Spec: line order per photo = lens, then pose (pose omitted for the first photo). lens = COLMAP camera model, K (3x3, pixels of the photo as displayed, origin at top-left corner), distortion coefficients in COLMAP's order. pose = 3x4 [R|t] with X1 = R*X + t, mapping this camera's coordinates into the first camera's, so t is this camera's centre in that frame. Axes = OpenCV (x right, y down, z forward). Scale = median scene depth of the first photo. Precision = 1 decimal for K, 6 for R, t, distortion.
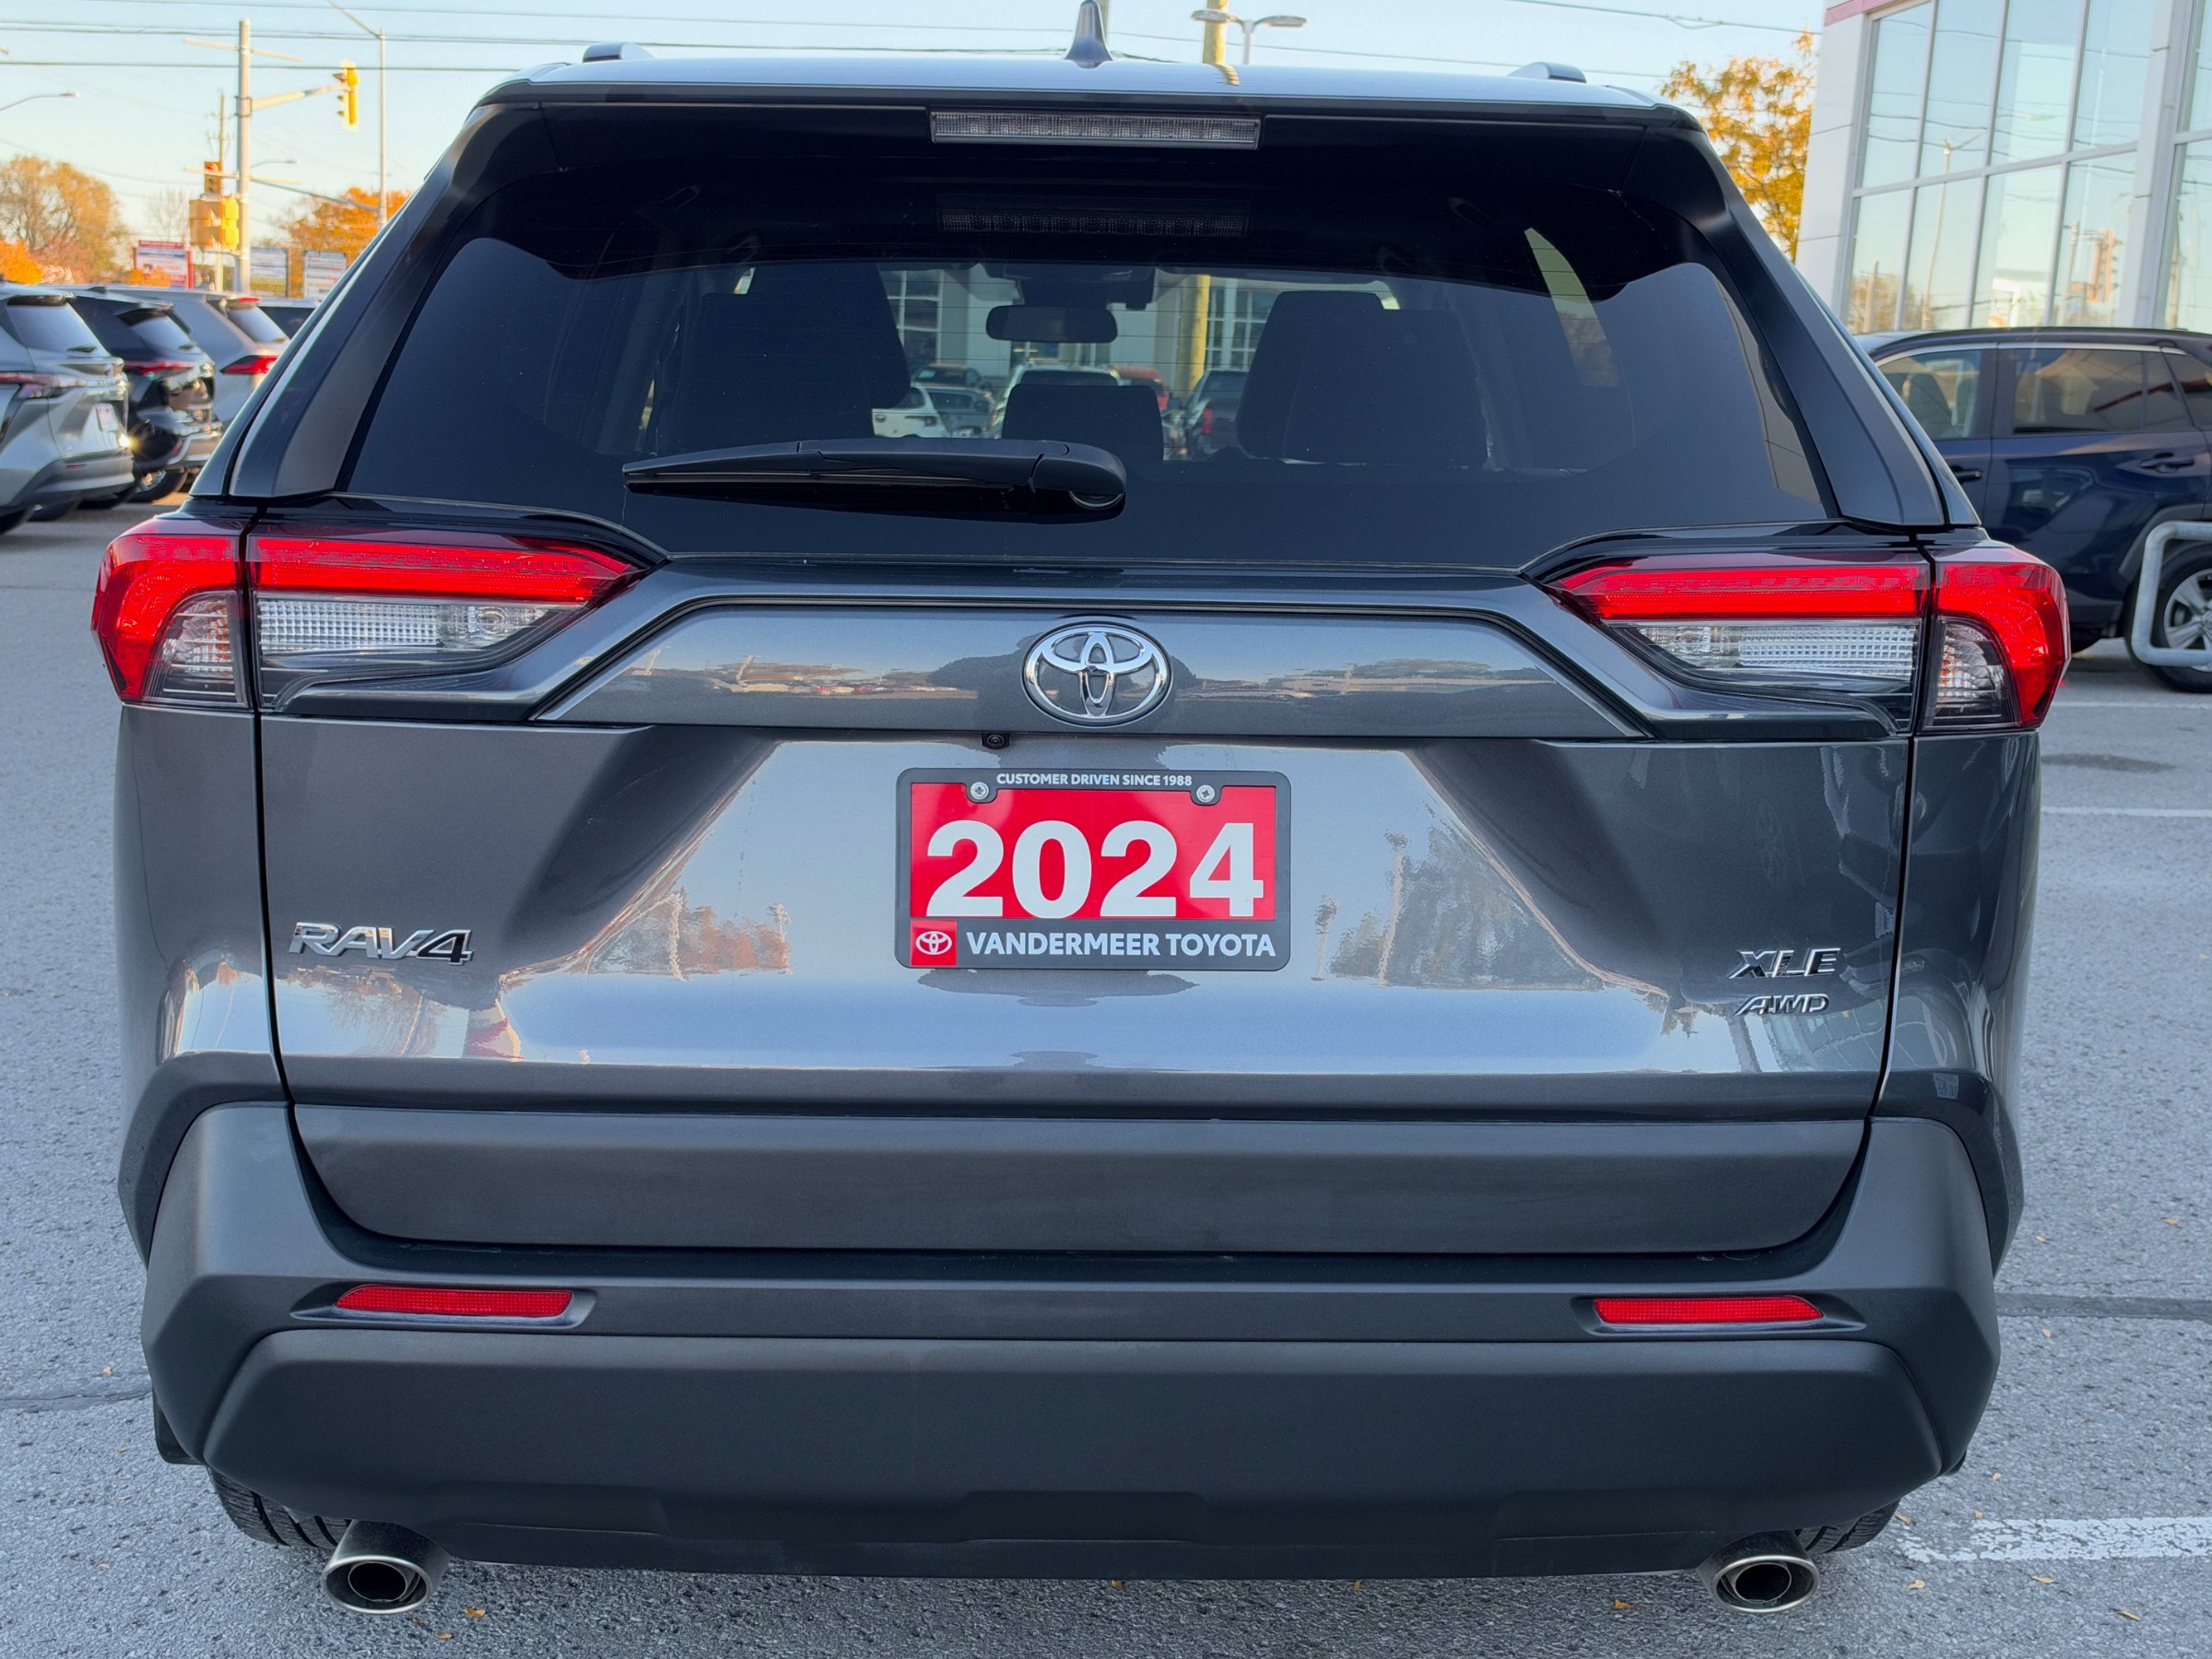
lens RADIAL K [[2528.7, 0, 1106.0], [0, 2528.7, 829.5], [0, 0, 1]] dist [0.103884, -0.050360]
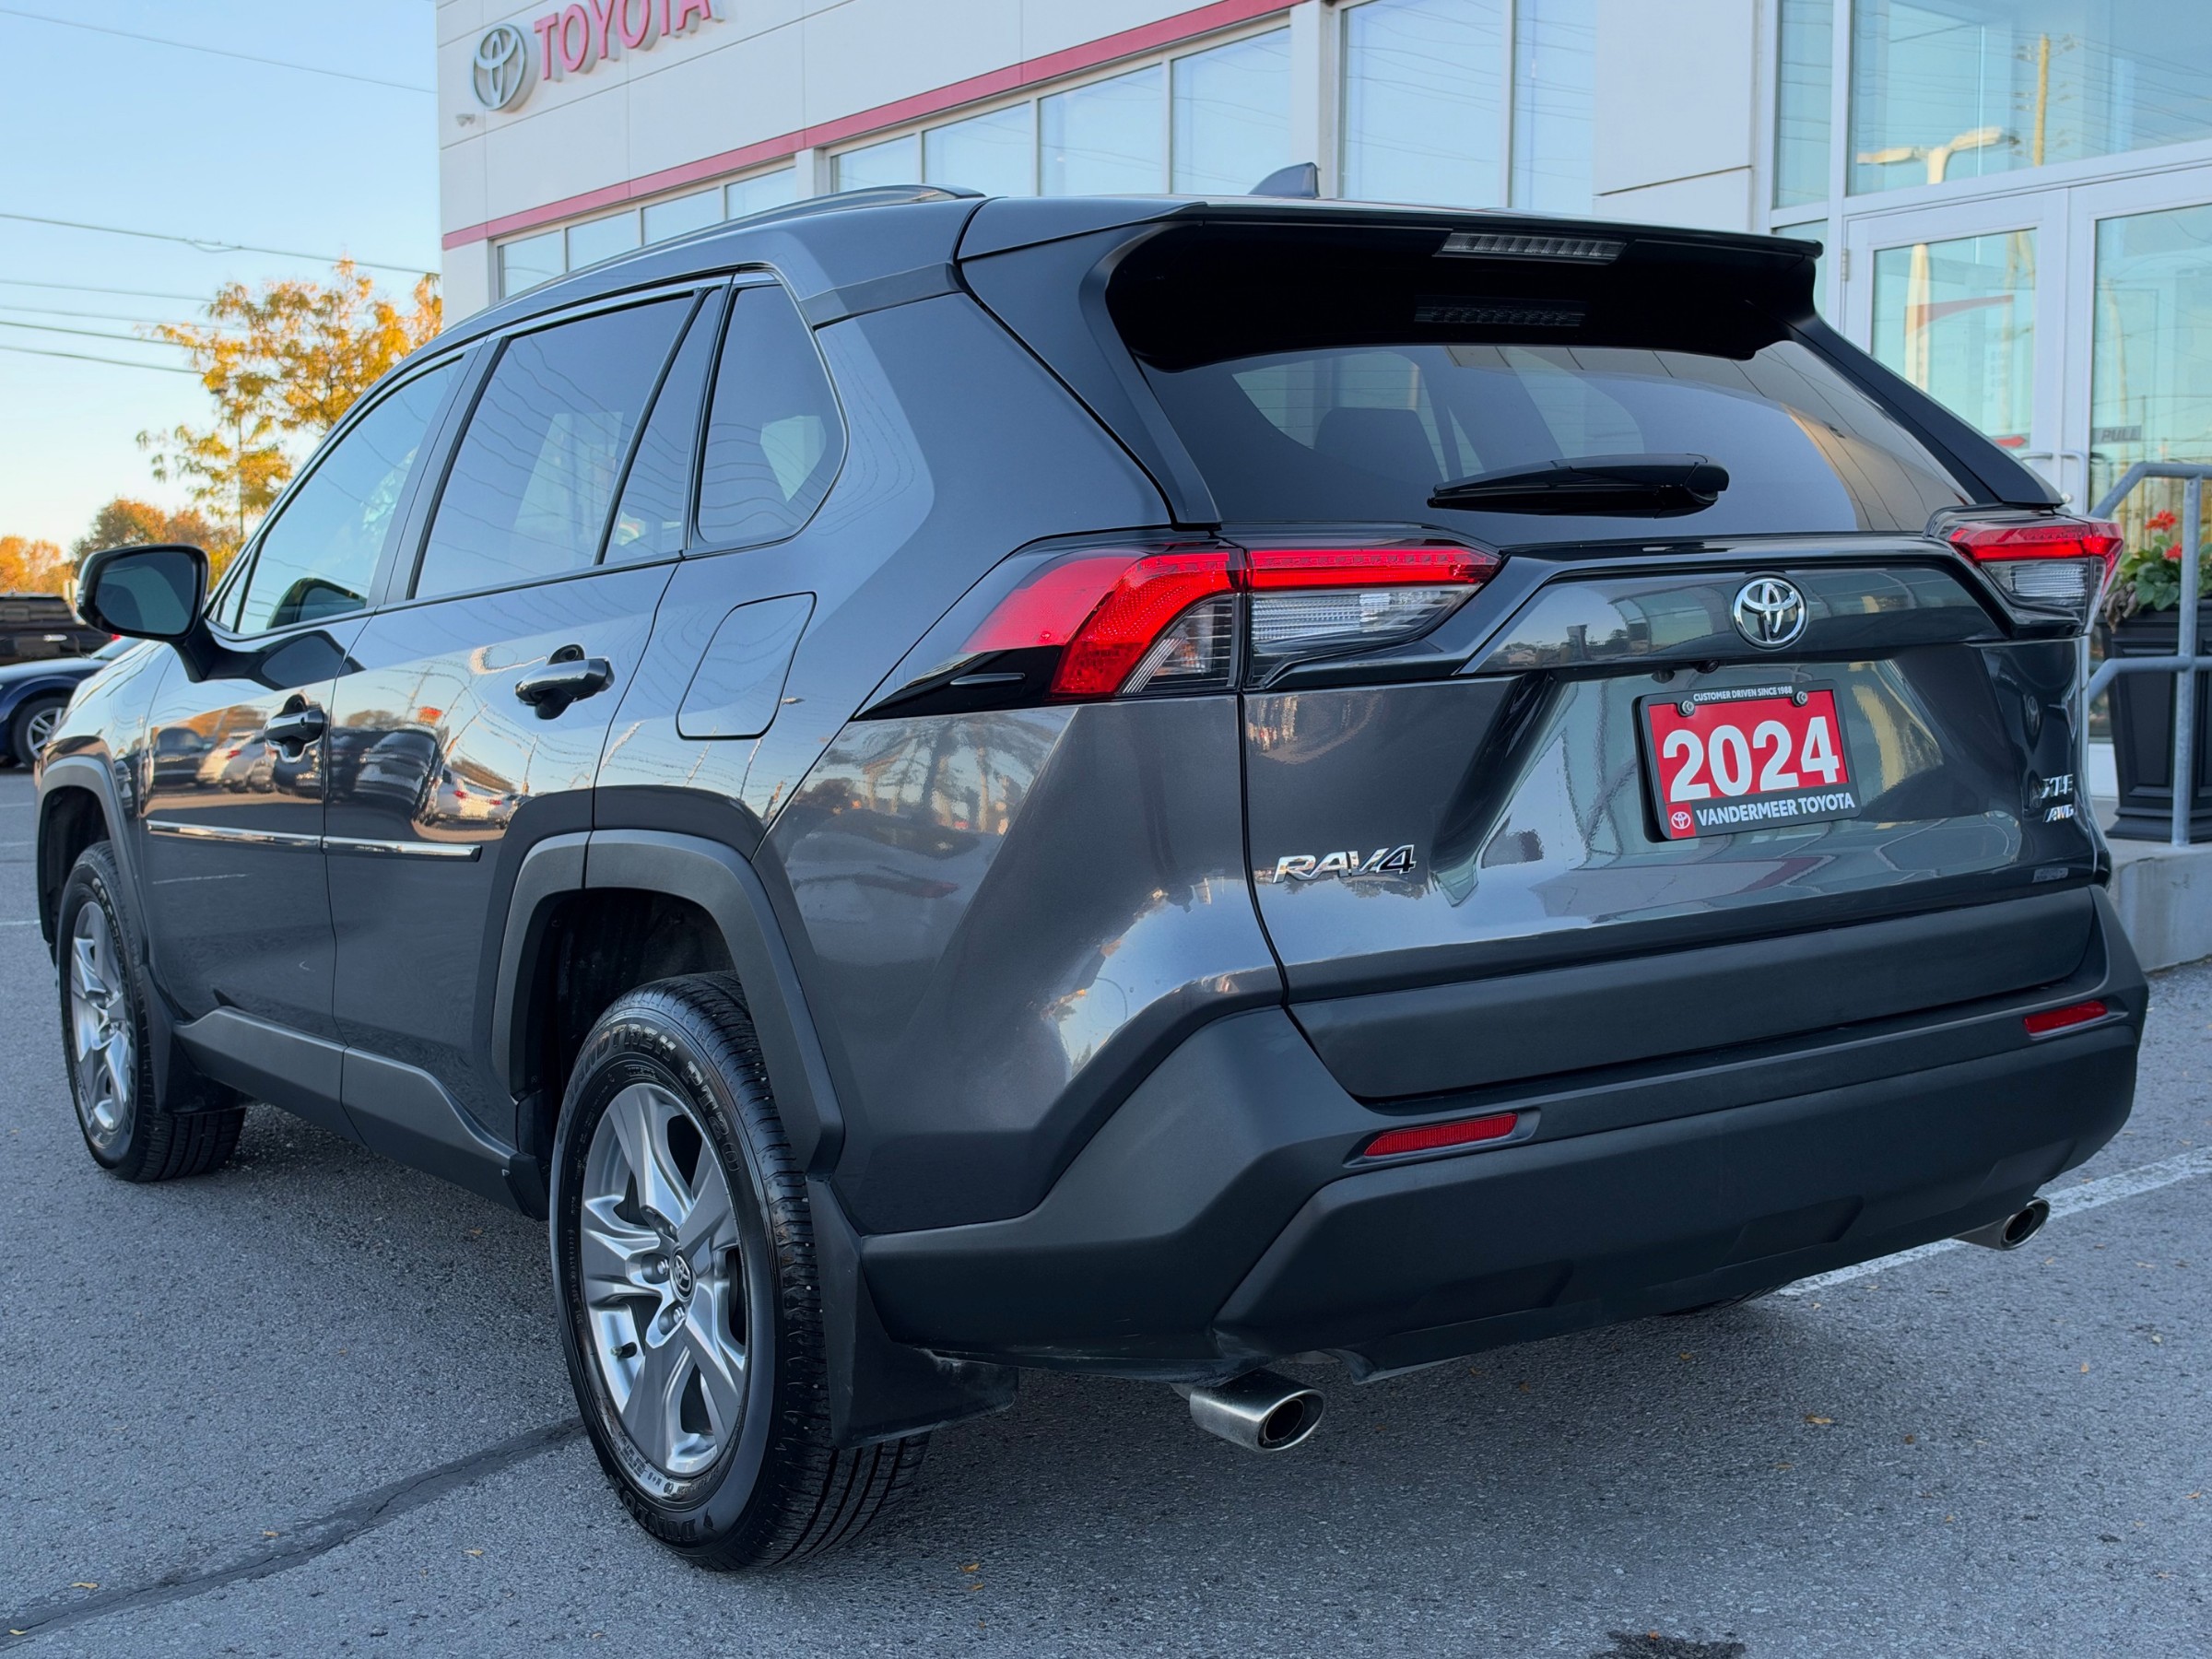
lens RADIAL K [[2528.7, 0, 1106.0], [0, 2528.7, 829.5], [0, 0, 1]] dist [0.103884, -0.050360]
pose [[0.856925, -0.102105, 0.505227, -1.016116], [0.143017, 0.988797, -0.042740, 0.063551], [-0.495203, 0.108882, 0.861927, -0.022368]]
